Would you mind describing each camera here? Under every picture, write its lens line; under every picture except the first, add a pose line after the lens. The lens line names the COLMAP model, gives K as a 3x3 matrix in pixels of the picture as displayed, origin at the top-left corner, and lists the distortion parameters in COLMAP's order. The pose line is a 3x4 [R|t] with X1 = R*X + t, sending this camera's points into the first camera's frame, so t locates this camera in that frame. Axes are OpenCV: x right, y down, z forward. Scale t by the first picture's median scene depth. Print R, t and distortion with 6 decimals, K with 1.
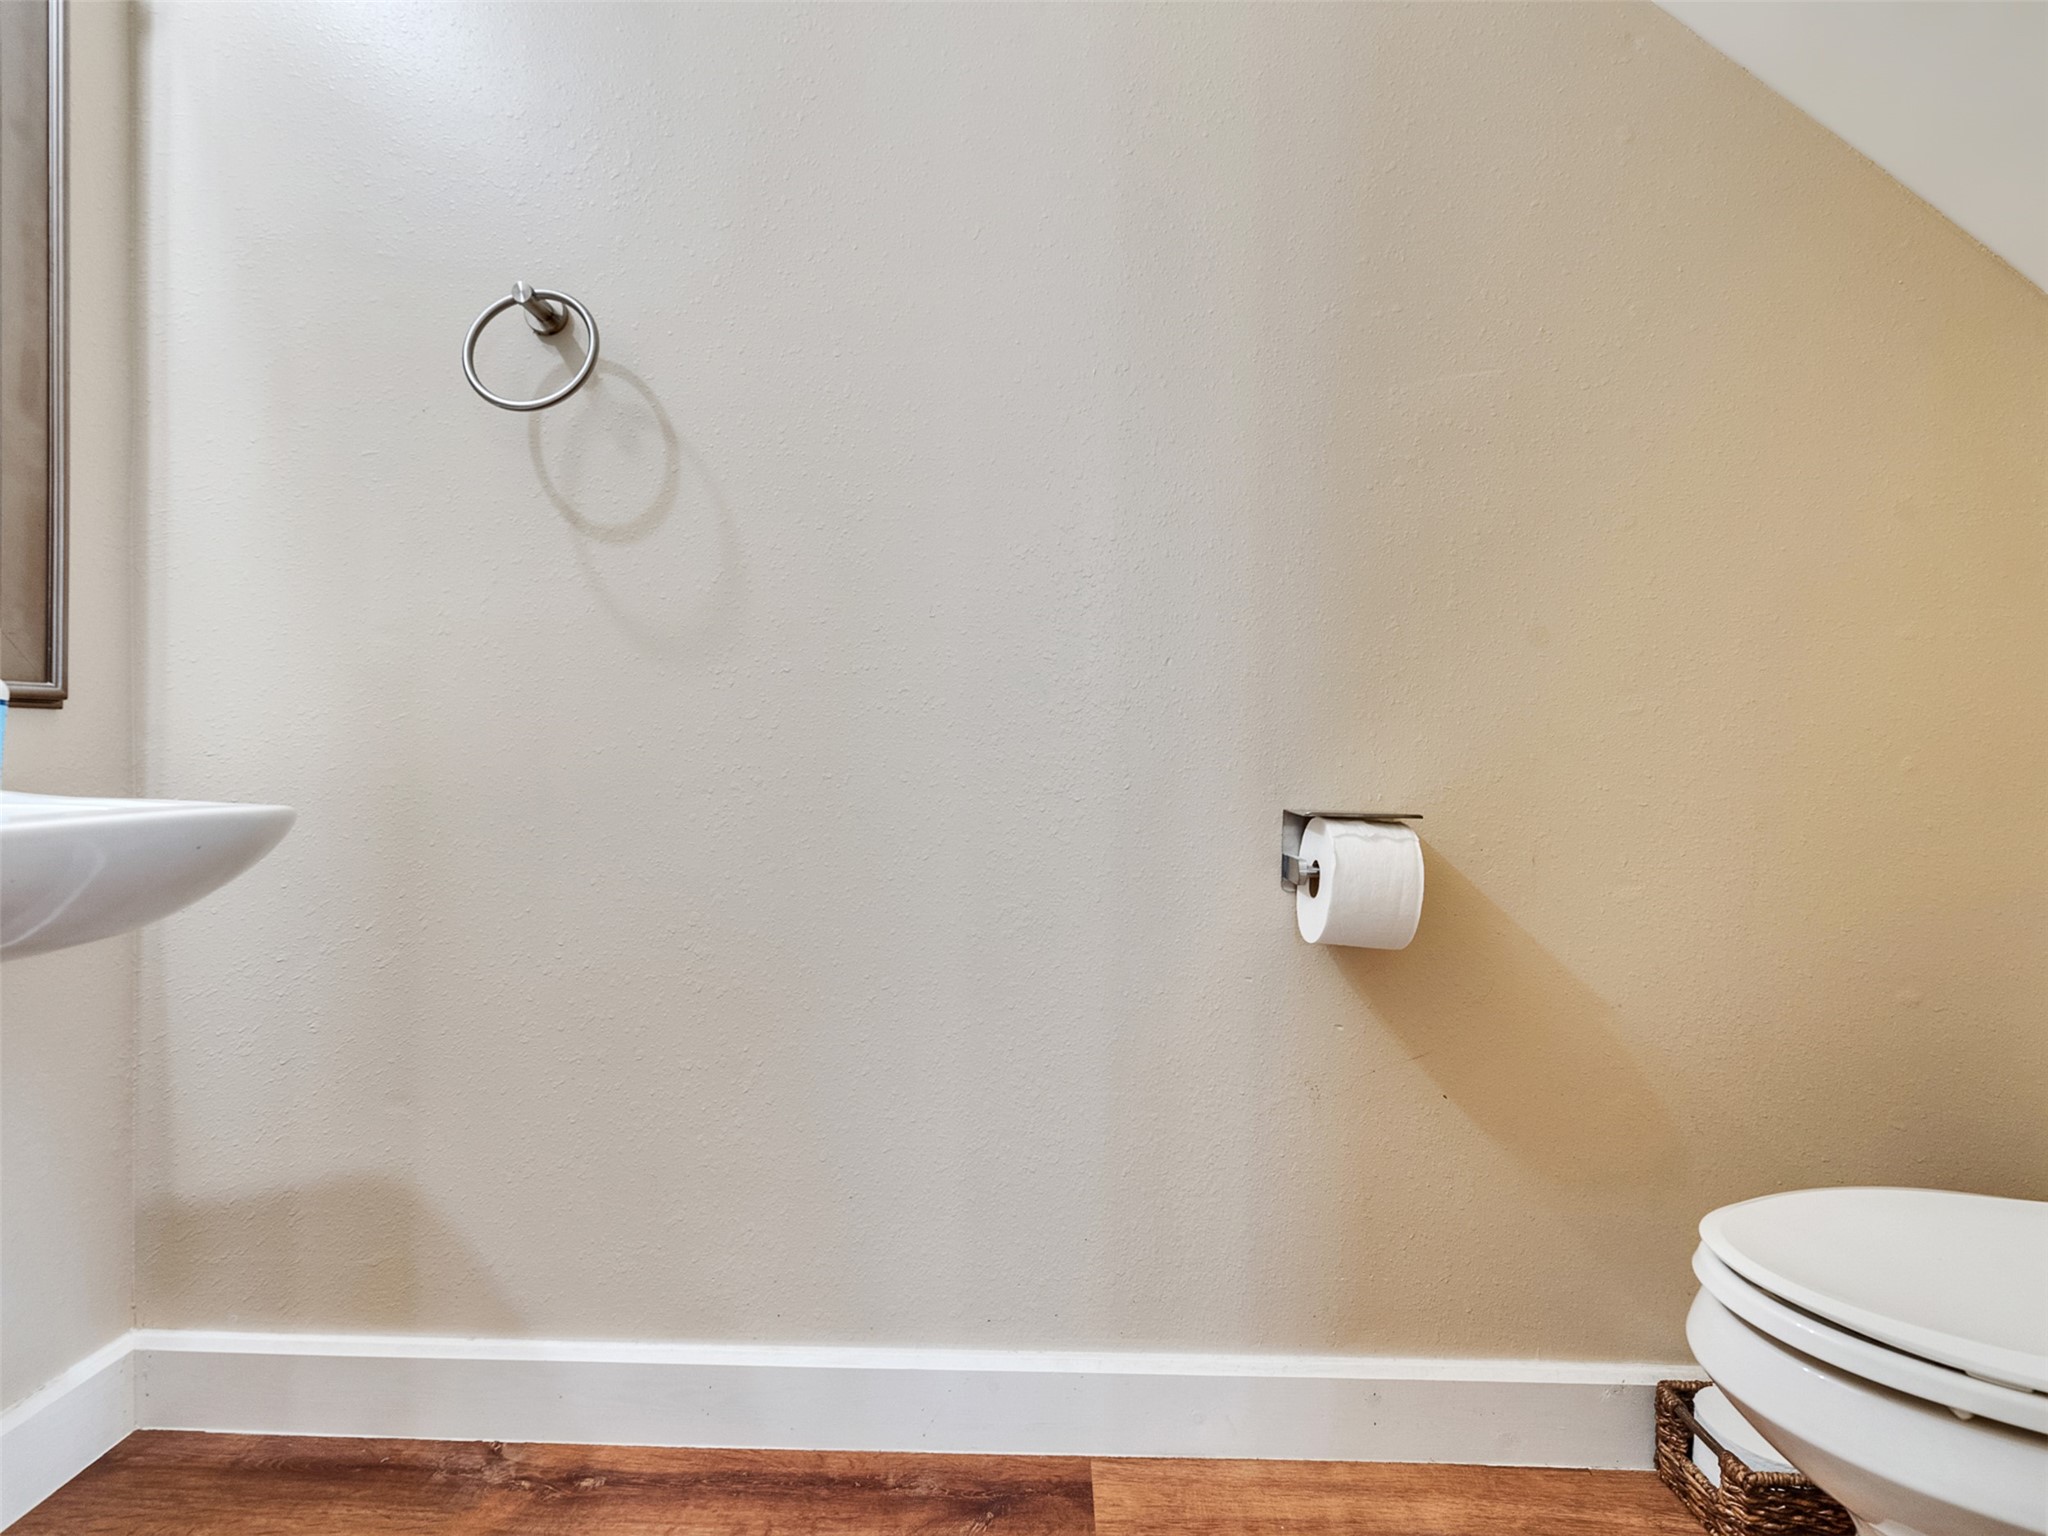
lens RADIAL K [[1049.4, 0, 1015.7], [0, 1049.4, 772.8], [0, 0, 1]] dist [-0.008061, 0.006236]
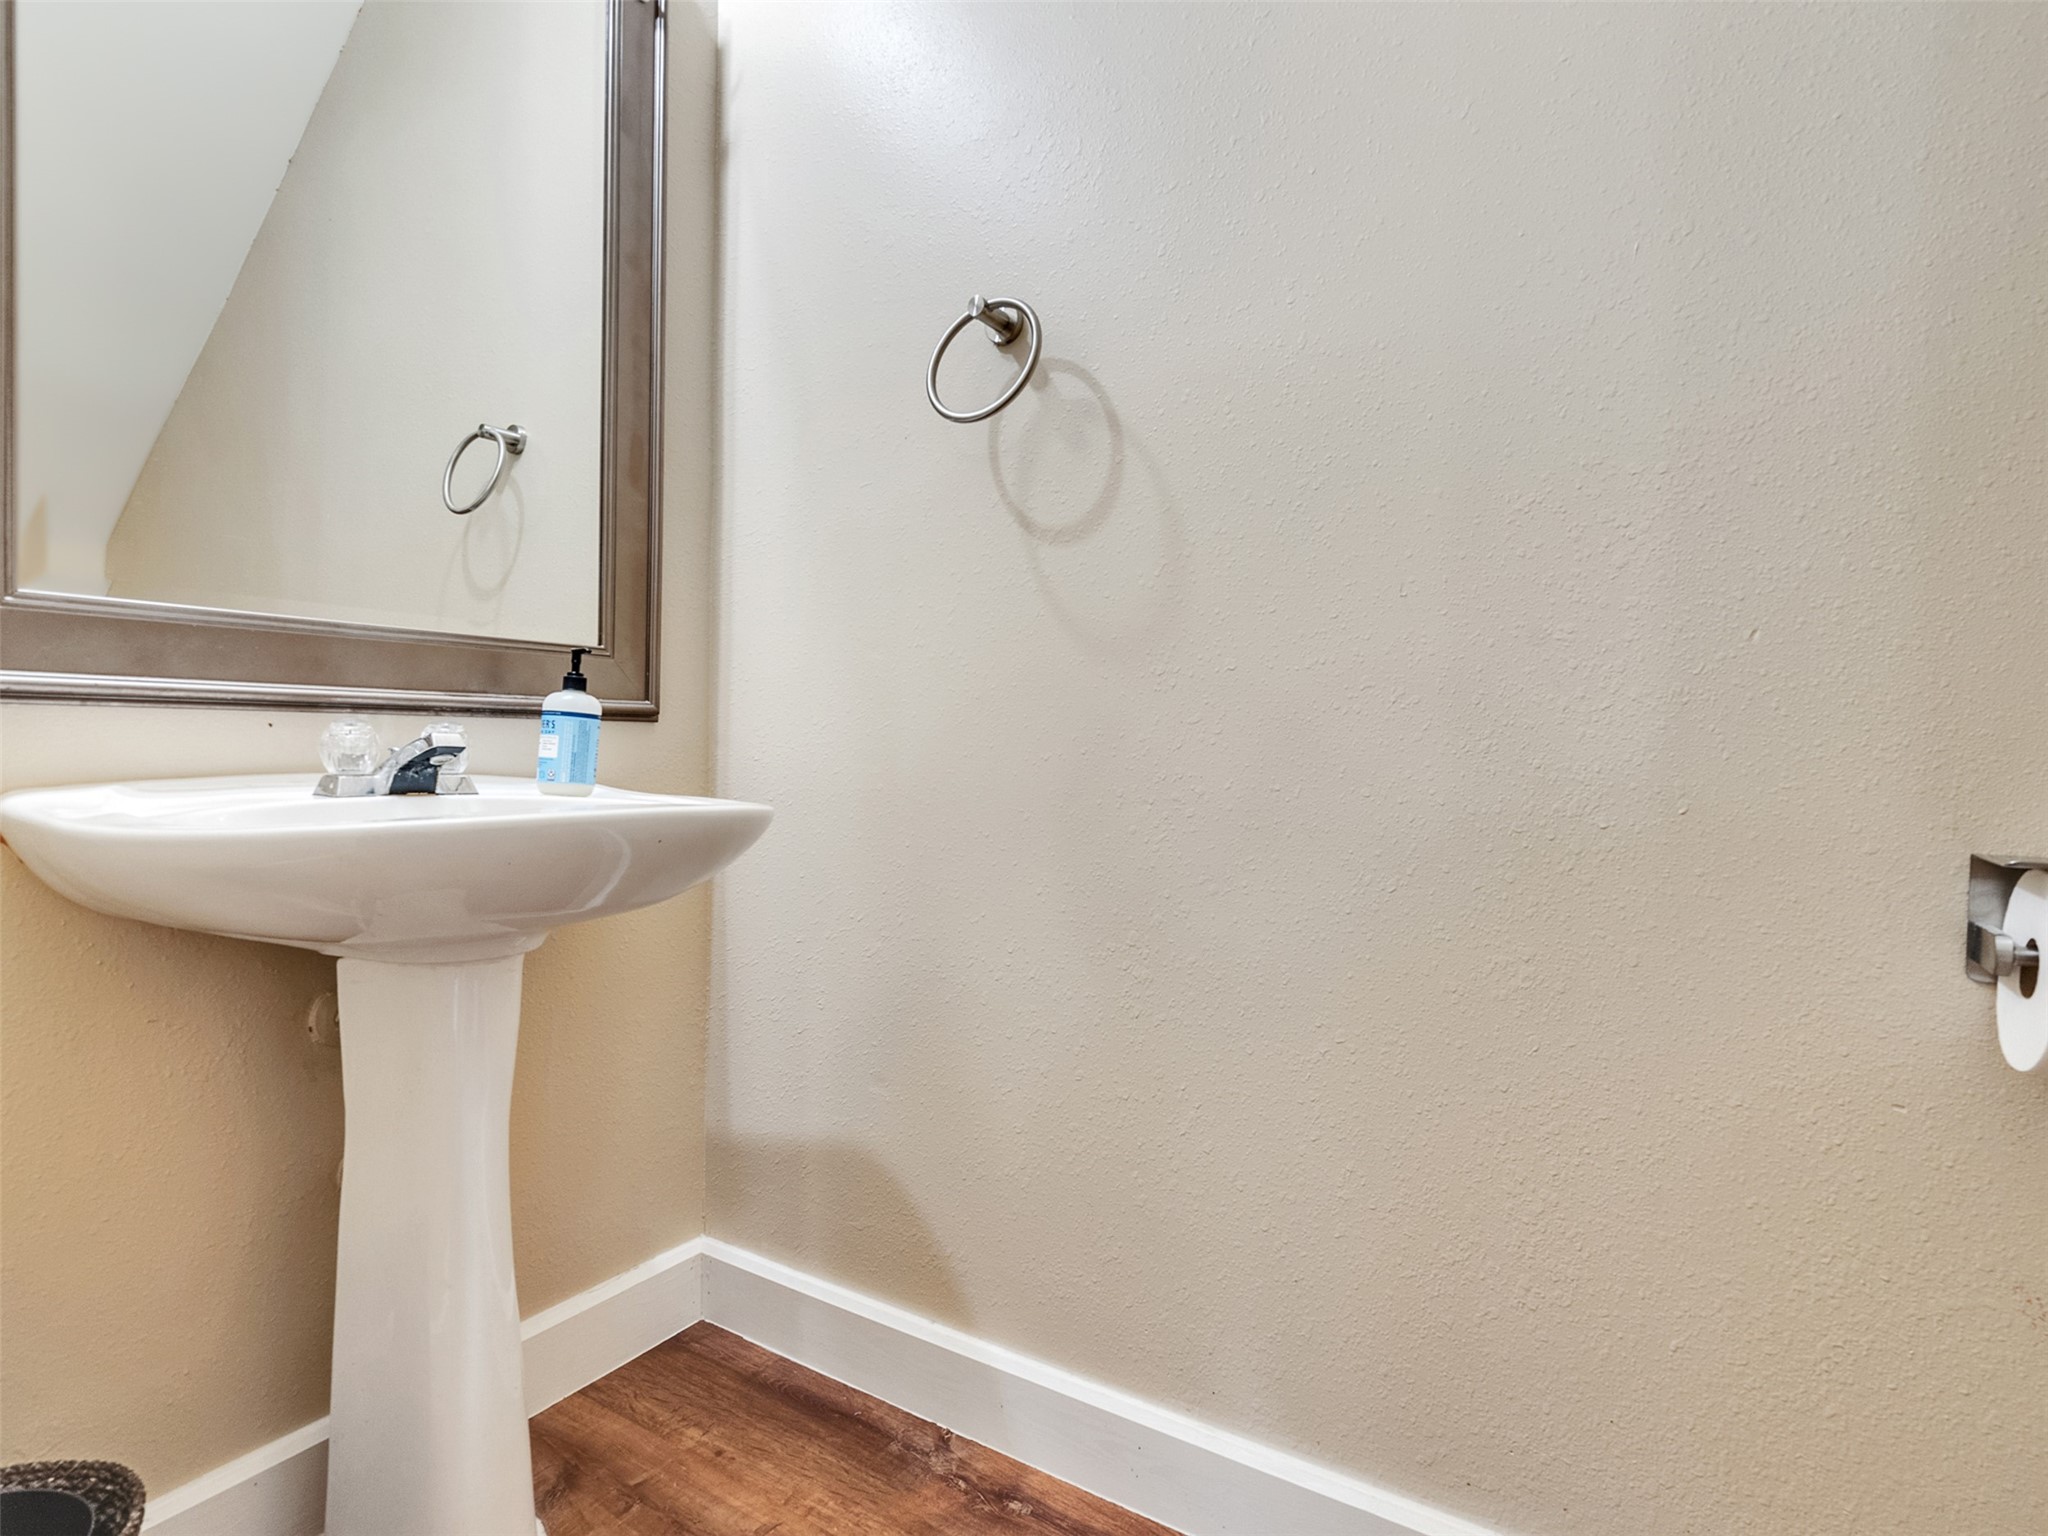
lens RADIAL K [[1049.4, 0, 1014.2], [0, 1049.4, 770.4], [0, 0, 1]] dist [-0.008061, 0.006236]
pose [[0.856299, 0.010464, -0.516375, 0.084820], [-0.015607, 0.999862, -0.005620, -0.003366], [0.516245, 0.012871, 0.856344, 0.147351]]
